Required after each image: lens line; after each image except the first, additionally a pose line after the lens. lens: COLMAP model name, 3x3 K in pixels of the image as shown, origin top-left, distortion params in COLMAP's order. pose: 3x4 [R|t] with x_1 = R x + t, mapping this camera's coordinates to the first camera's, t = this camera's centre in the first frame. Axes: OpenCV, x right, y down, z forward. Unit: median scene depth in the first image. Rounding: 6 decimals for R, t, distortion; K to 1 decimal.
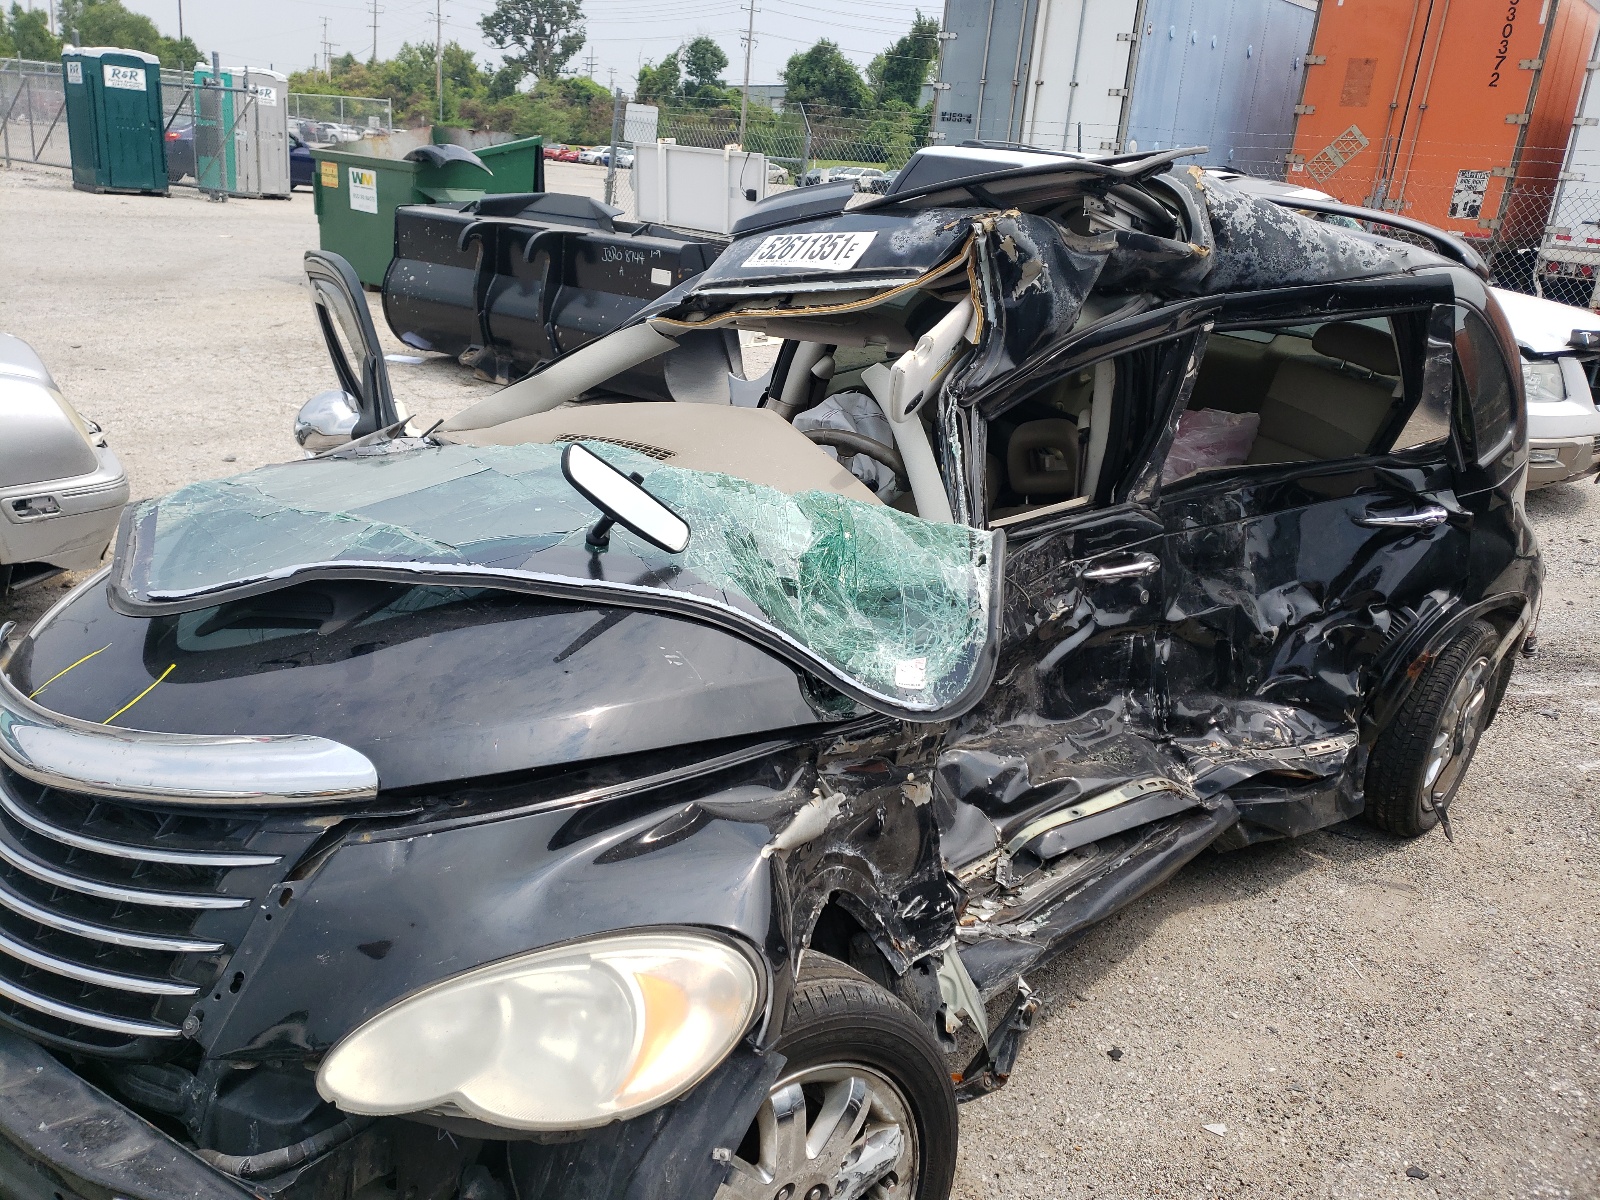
lens RADIAL K [[1443.5, 0, 799.3], [0, 1443.5, 596.9], [0, 0, 1]] dist [0.074717, -0.063281]
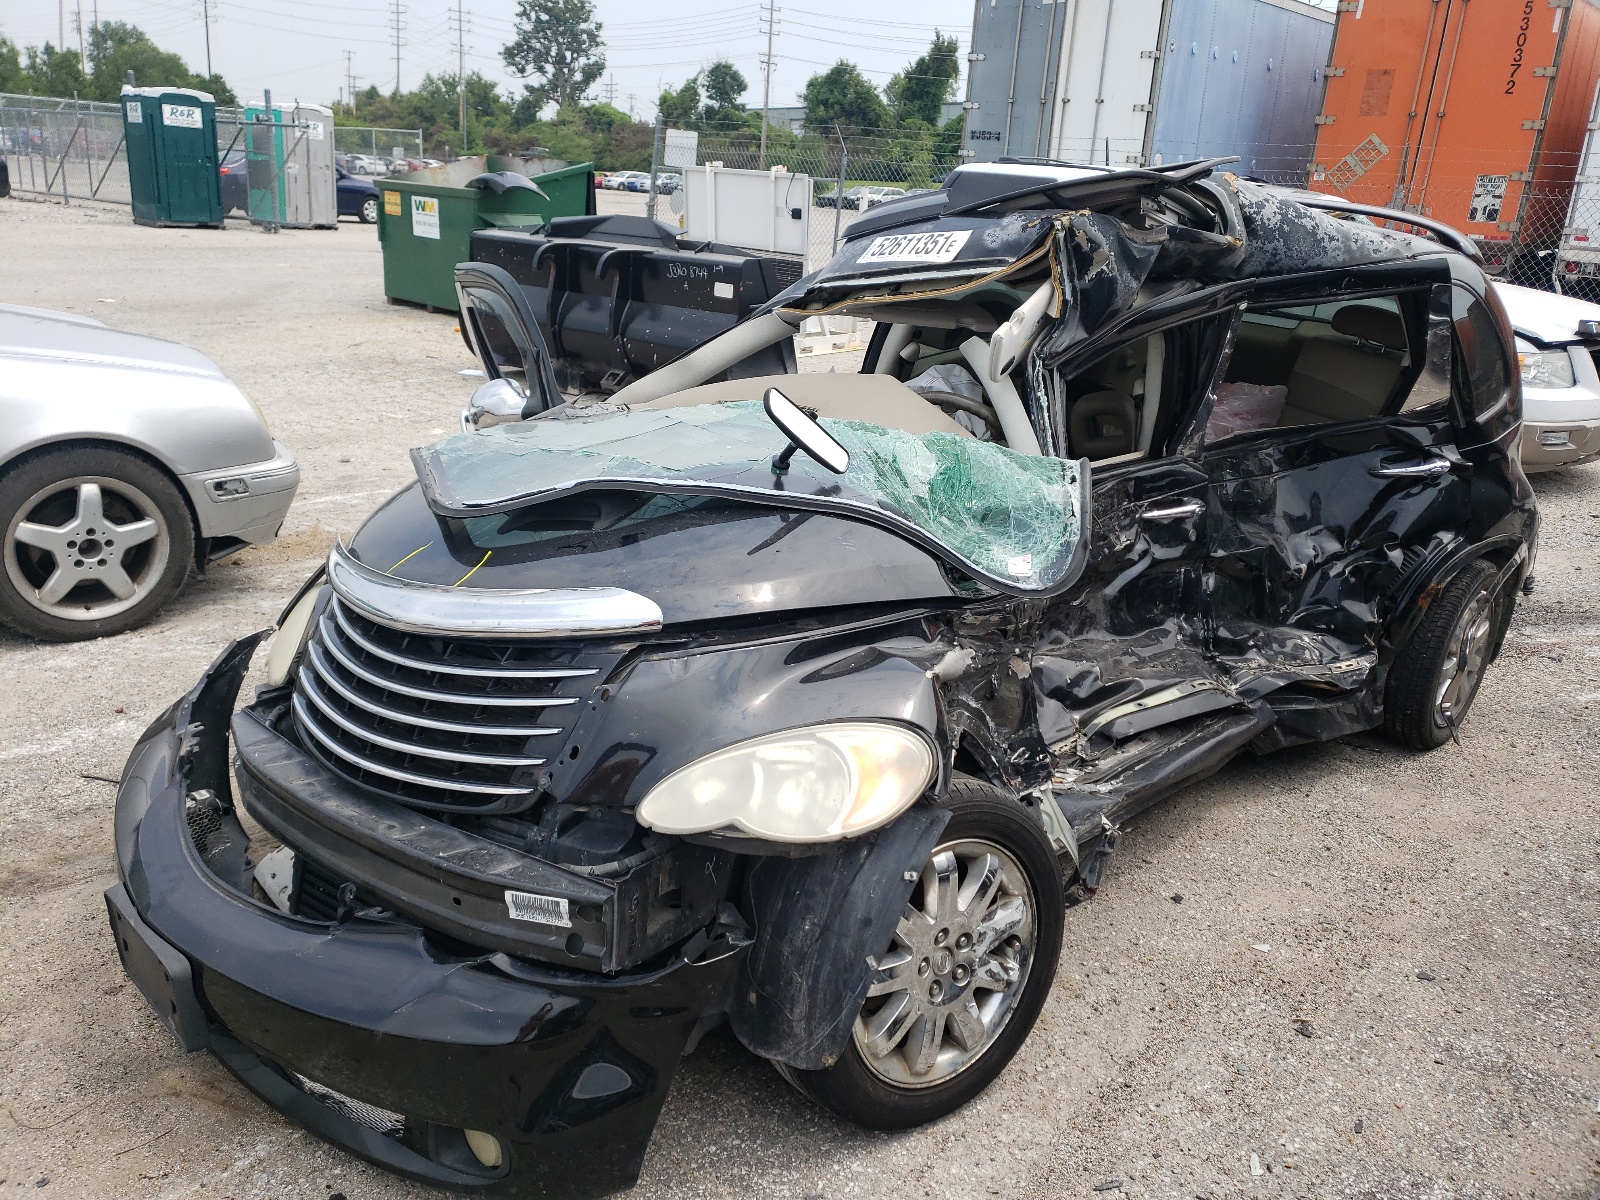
lens RADIAL K [[1443.5, 0, 794.9], [0, 1443.5, 600.0], [0, 0, 1]] dist [0.074717, -0.063281]
pose [[0.999657, -0.015467, -0.021148, -0.063439], [0.015228, 0.999819, -0.011444, 0.062198], [0.021321, 0.011118, 0.999711, -0.196713]]
